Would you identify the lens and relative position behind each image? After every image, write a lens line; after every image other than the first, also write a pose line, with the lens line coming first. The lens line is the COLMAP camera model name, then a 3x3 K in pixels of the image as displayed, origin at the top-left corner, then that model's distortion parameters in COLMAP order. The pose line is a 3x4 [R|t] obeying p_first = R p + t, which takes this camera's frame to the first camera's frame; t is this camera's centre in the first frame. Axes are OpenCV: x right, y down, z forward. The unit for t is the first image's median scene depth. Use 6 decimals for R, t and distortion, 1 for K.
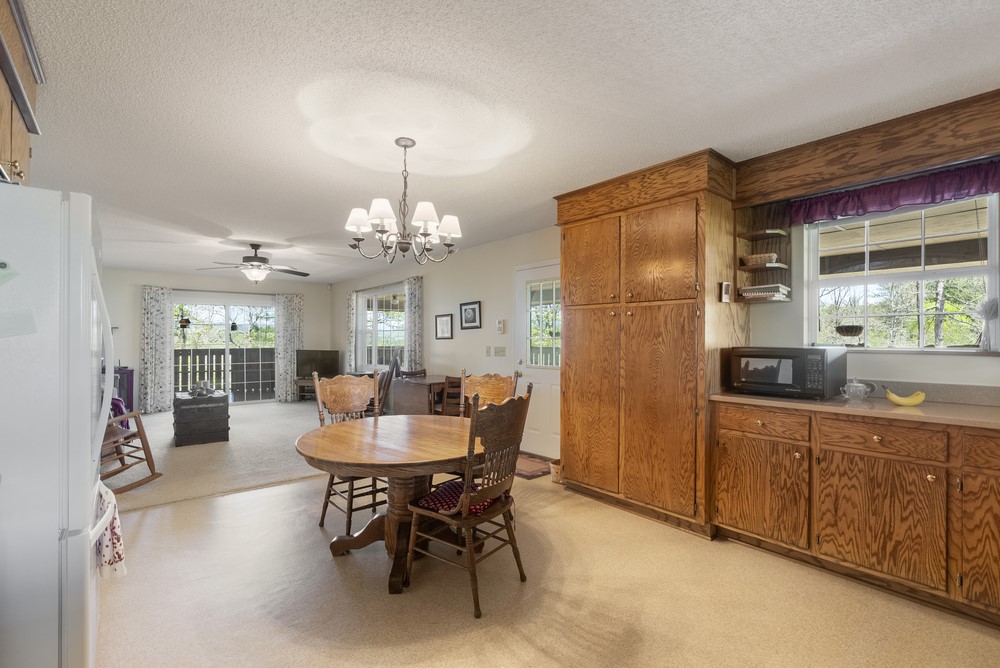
lens RADIAL K [[460.0, 0, 497.6], [0, 460.0, 338.1], [0, 0, 1]] dist [-0.005132, 0.000305]
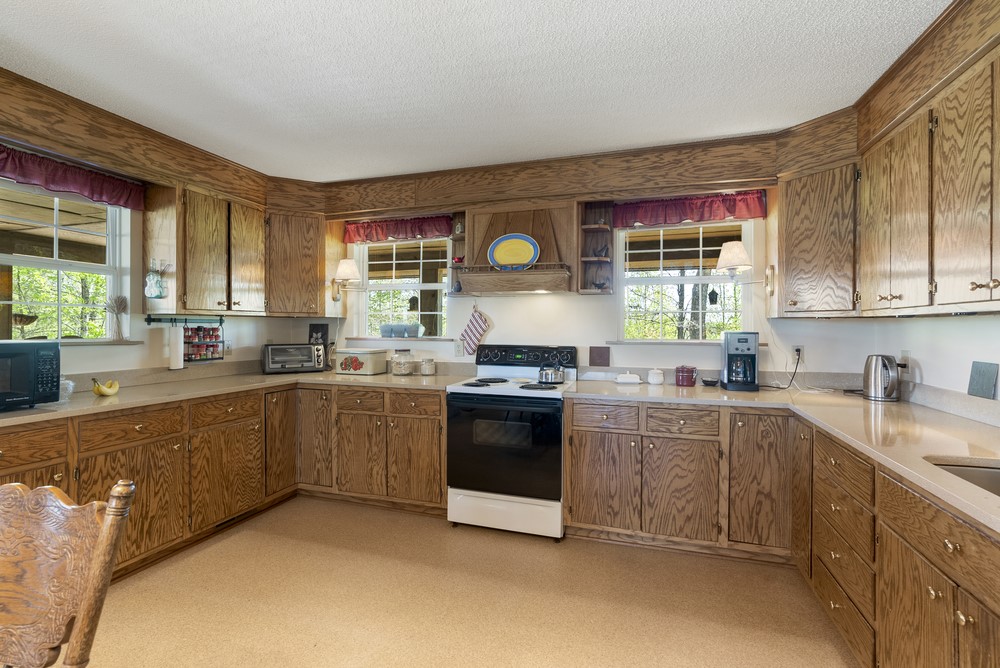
lens RADIAL K [[460.0, 0, 497.1], [0, 460.0, 332.1], [0, 0, 1]] dist [-0.005132, 0.000305]
pose [[-0.542650, -0.004996, 0.839944, -0.452355], [-0.005493, 0.999982, 0.002399, -0.001787], [-0.839941, -0.003311, -0.542668, 0.844525]]
